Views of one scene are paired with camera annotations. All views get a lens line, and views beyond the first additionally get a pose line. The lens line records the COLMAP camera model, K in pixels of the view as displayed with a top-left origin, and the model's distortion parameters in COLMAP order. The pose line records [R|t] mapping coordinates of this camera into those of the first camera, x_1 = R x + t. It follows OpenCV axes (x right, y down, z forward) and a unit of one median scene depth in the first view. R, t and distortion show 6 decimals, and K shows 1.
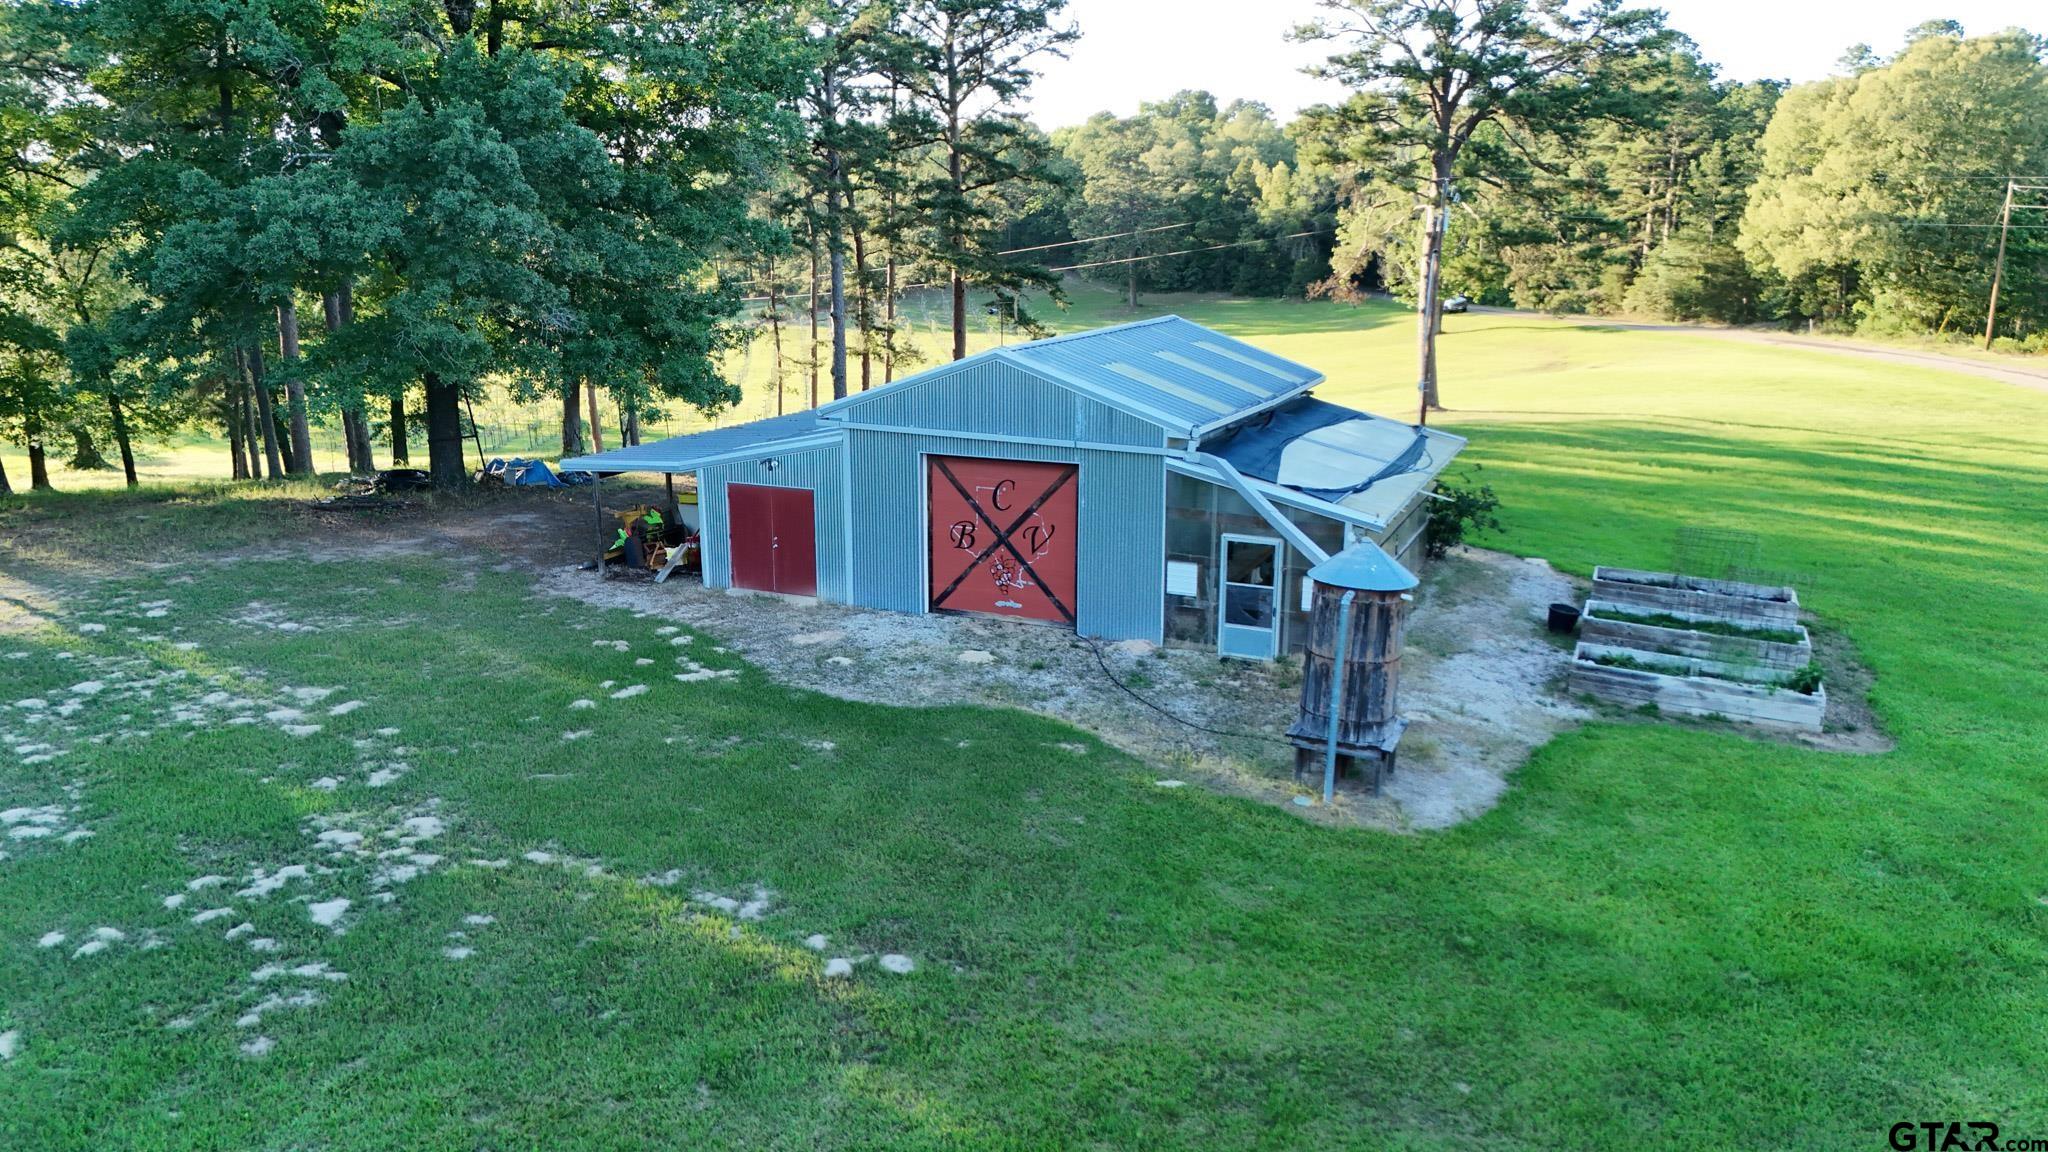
lens RADIAL K [[1494.4, 0, 1022.9], [0, 1494.4, 579.8], [0, 0, 1]] dist [0.086073, -0.085482]
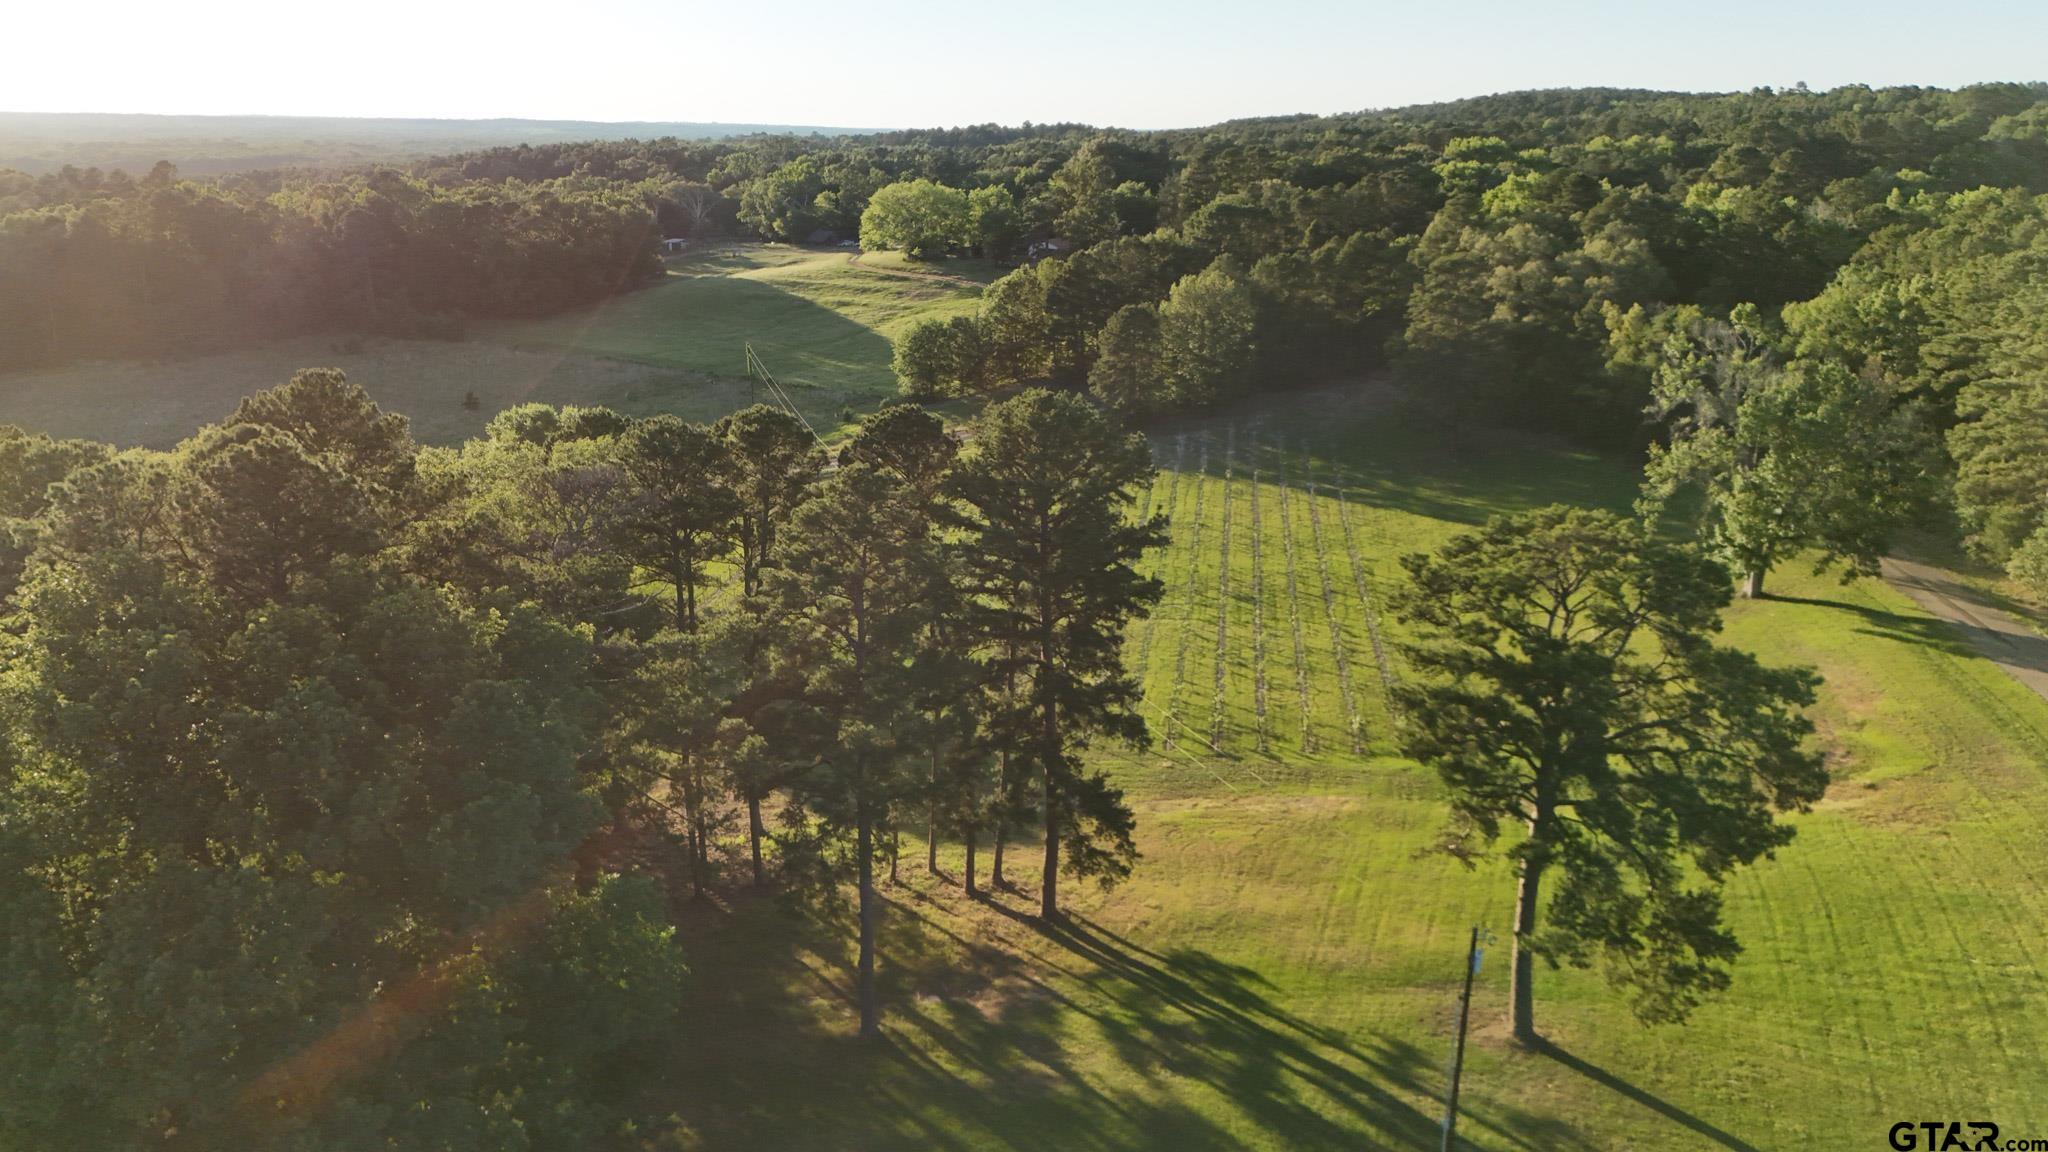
lens RADIAL K [[1494.4, 0, 1024.5], [0, 1494.4, 579.1], [0, 0, 1]] dist [0.086073, -0.085482]
pose [[0.961614, 0.076192, -0.263614, 0.133592], [-0.061906, 0.996149, 0.062093, -0.277678], [0.267330, -0.043390, 0.962628, 0.043878]]
